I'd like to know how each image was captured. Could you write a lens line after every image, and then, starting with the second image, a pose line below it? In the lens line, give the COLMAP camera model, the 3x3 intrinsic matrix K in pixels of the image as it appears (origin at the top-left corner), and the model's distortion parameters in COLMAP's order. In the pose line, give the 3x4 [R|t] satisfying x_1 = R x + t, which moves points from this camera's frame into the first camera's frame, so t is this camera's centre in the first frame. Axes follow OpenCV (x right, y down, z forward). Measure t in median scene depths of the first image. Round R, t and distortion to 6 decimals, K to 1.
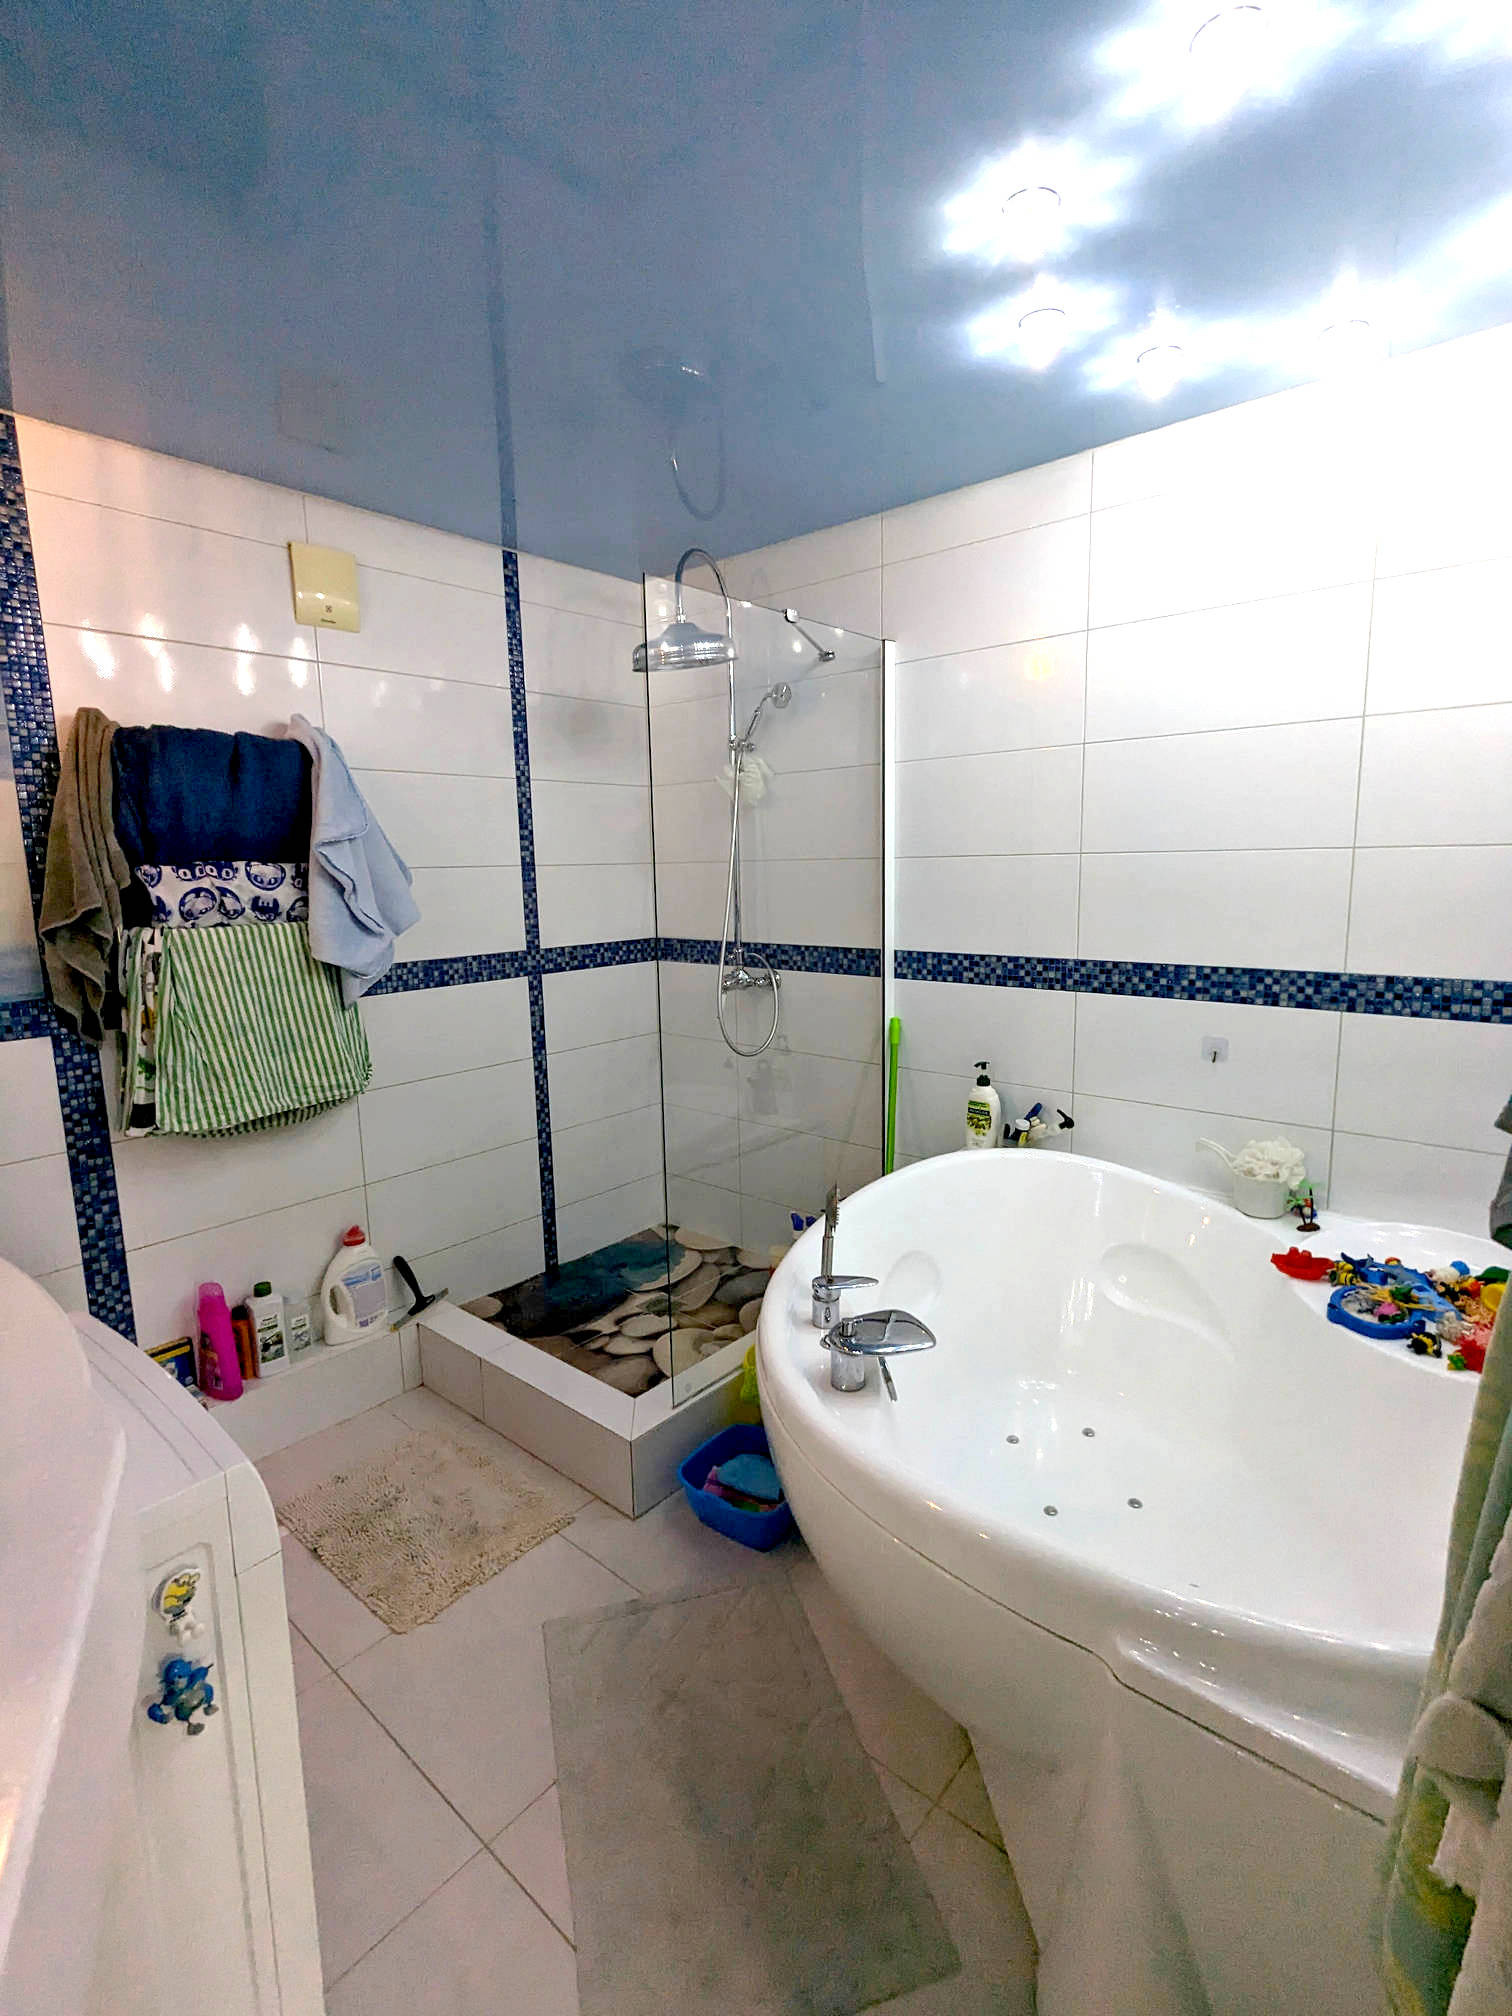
lens RADIAL K [[953.0, 0, 758.5], [0, 953.0, 1013.8], [0, 0, 1]] dist [-0.001904, 0.001187]
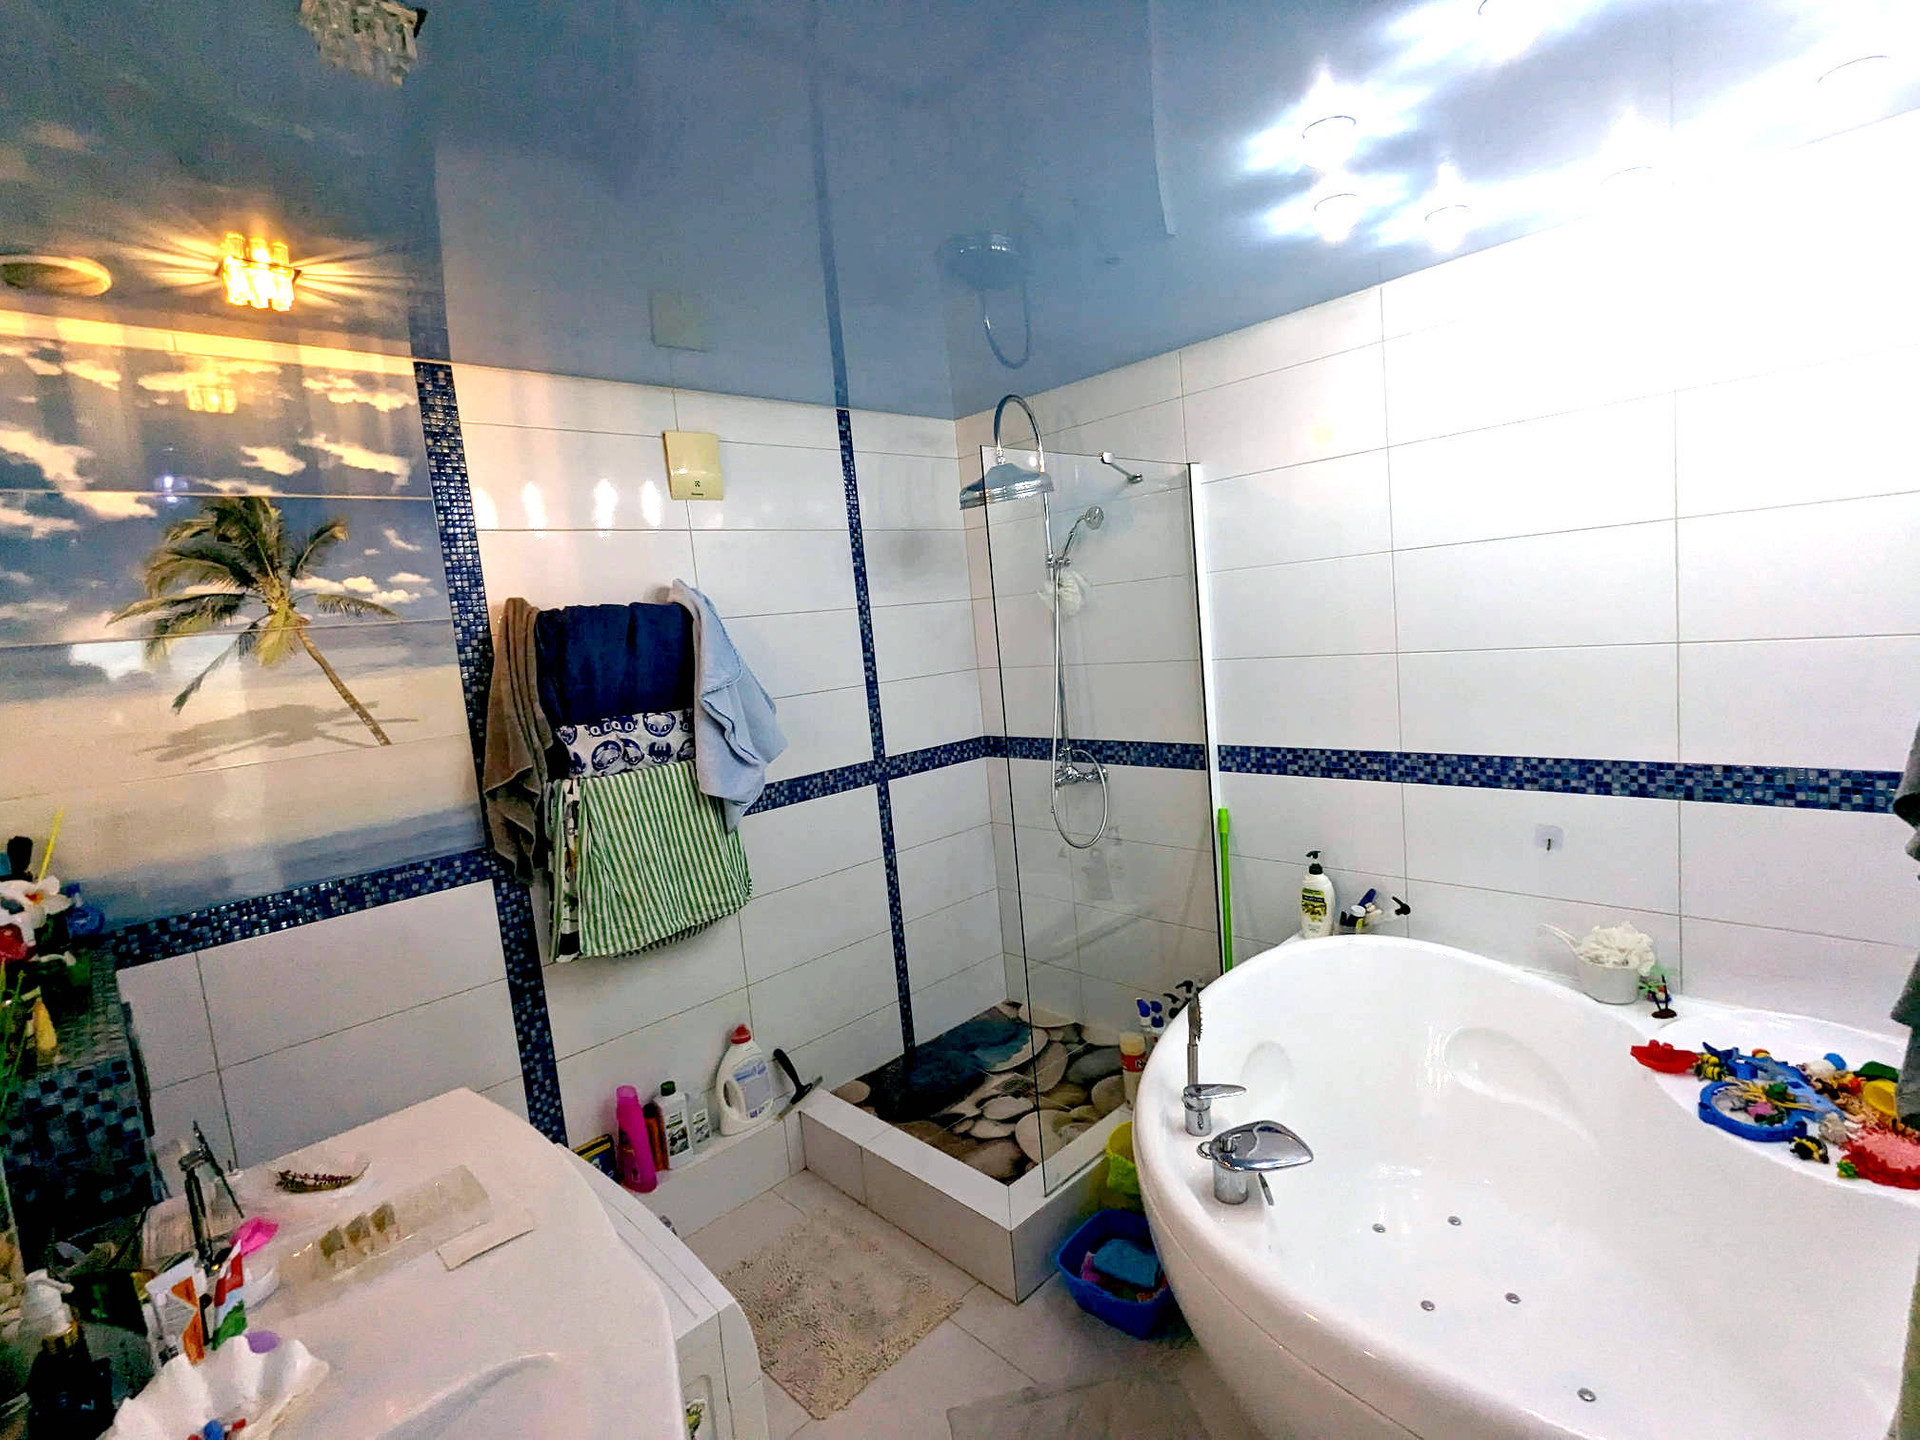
lens RADIAL K [[907.7, 0, 957.5], [0, 907.7, 711.9], [0, 0, 1]] dist [-0.001904, 0.001187]
pose [[0.993399, -0.061751, -0.096670, -0.053368], [0.057302, 0.997195, -0.048149, -0.083727], [0.099372, 0.042291, 0.994151, -0.047226]]
